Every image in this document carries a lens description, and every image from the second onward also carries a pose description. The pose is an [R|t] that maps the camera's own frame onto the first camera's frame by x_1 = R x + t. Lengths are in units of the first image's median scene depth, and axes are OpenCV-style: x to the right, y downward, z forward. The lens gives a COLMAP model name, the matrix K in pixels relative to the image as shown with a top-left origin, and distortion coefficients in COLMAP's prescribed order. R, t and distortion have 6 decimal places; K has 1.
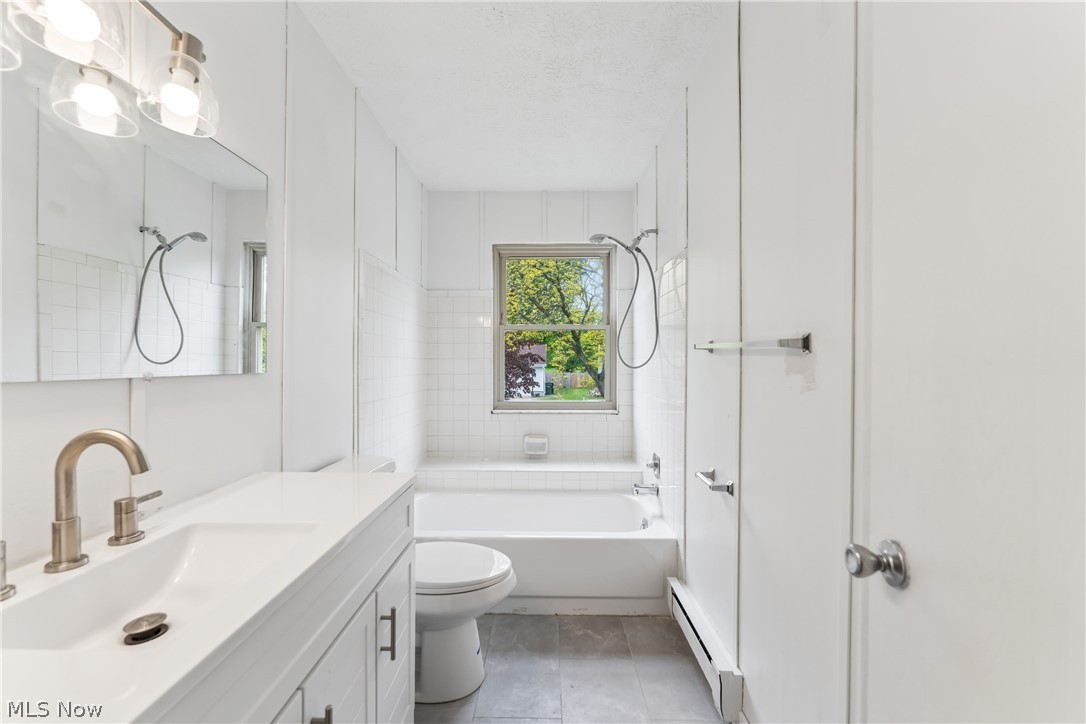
lens RADIAL K [[450.5, 0, 543.0], [0, 450.5, 362.0], [0, 0, 1]] dist [0.001496, -0.000025]
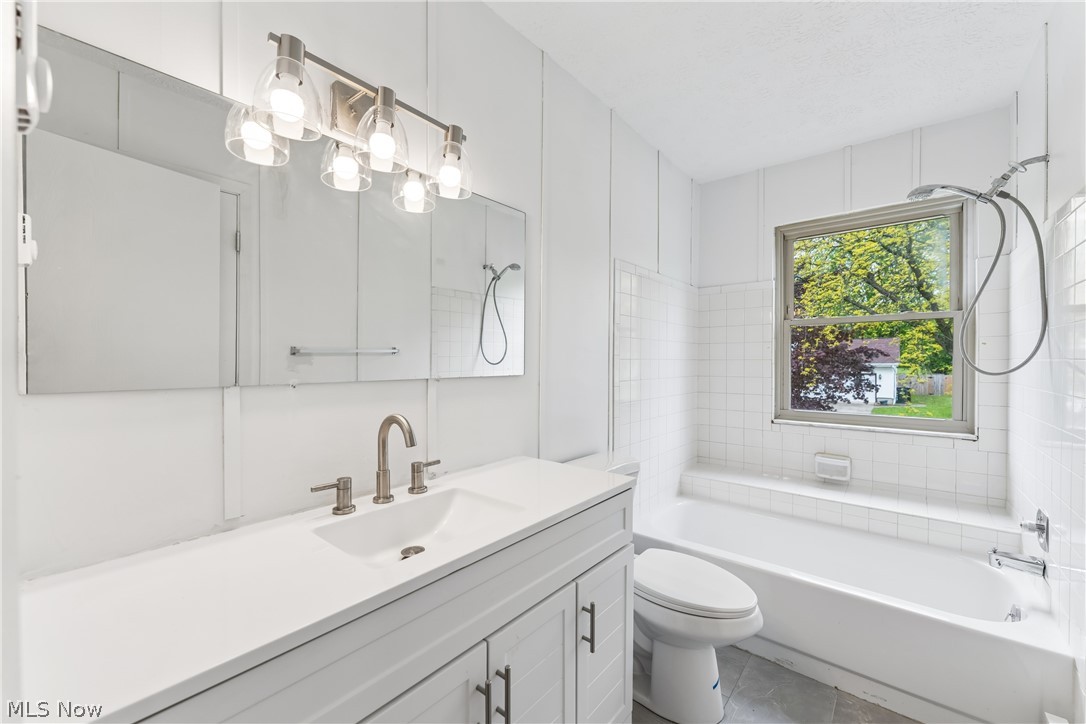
lens RADIAL K [[456.4, 0, 568.9], [0, 456.4, 357.7], [0, 0, 1]] dist [0.000591, -0.000156]
pose [[0.759384, -0.000480, -0.650643, 0.198170], [0.003161, 0.999991, 0.002952, -0.018610], [0.650636, -0.004298, 0.759378, 0.098135]]
